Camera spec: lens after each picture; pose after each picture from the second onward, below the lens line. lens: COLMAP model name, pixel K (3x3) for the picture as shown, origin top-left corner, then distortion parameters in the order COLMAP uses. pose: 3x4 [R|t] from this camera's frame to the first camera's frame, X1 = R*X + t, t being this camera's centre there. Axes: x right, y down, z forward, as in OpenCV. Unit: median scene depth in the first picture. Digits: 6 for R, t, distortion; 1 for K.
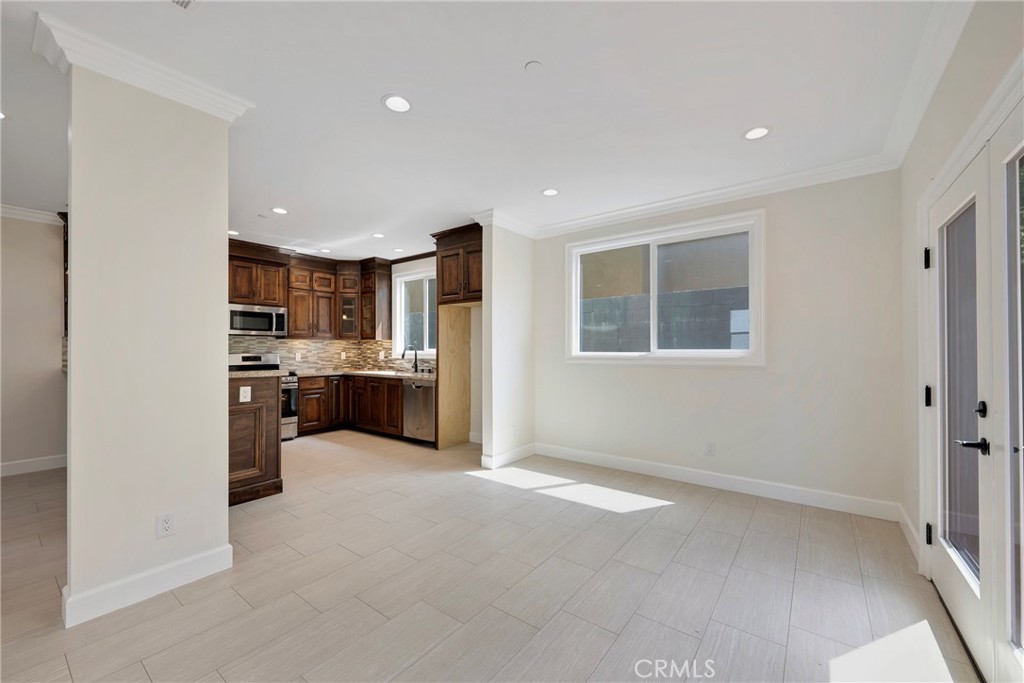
lens RADIAL K [[405.9, 0, 511.1], [0, 405.9, 347.4], [0, 0, 1]] dist [0.000137, -0.001299]
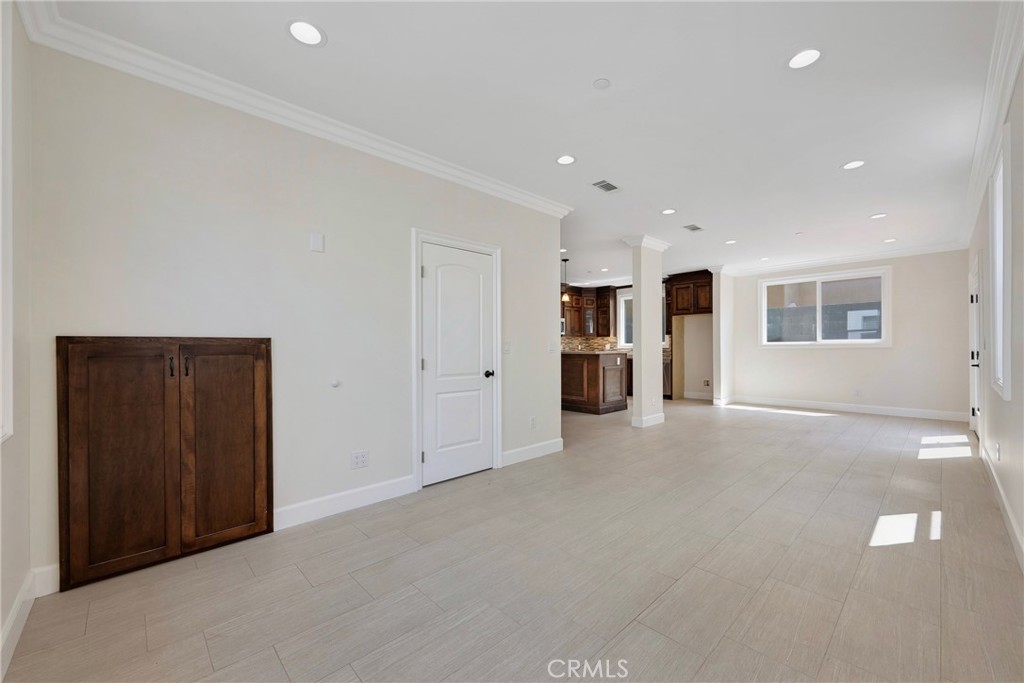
lens RADIAL K [[405.9, 0, 511.1], [0, 405.9, 347.4], [0, 0, 1]] dist [0.000137, -0.001299]
pose [[0.986993, -0.002816, -0.160739, -0.599982], [0.002952, 0.999995, 0.000606, 0.027429], [0.160737, -0.001073, 0.986997, -0.841407]]
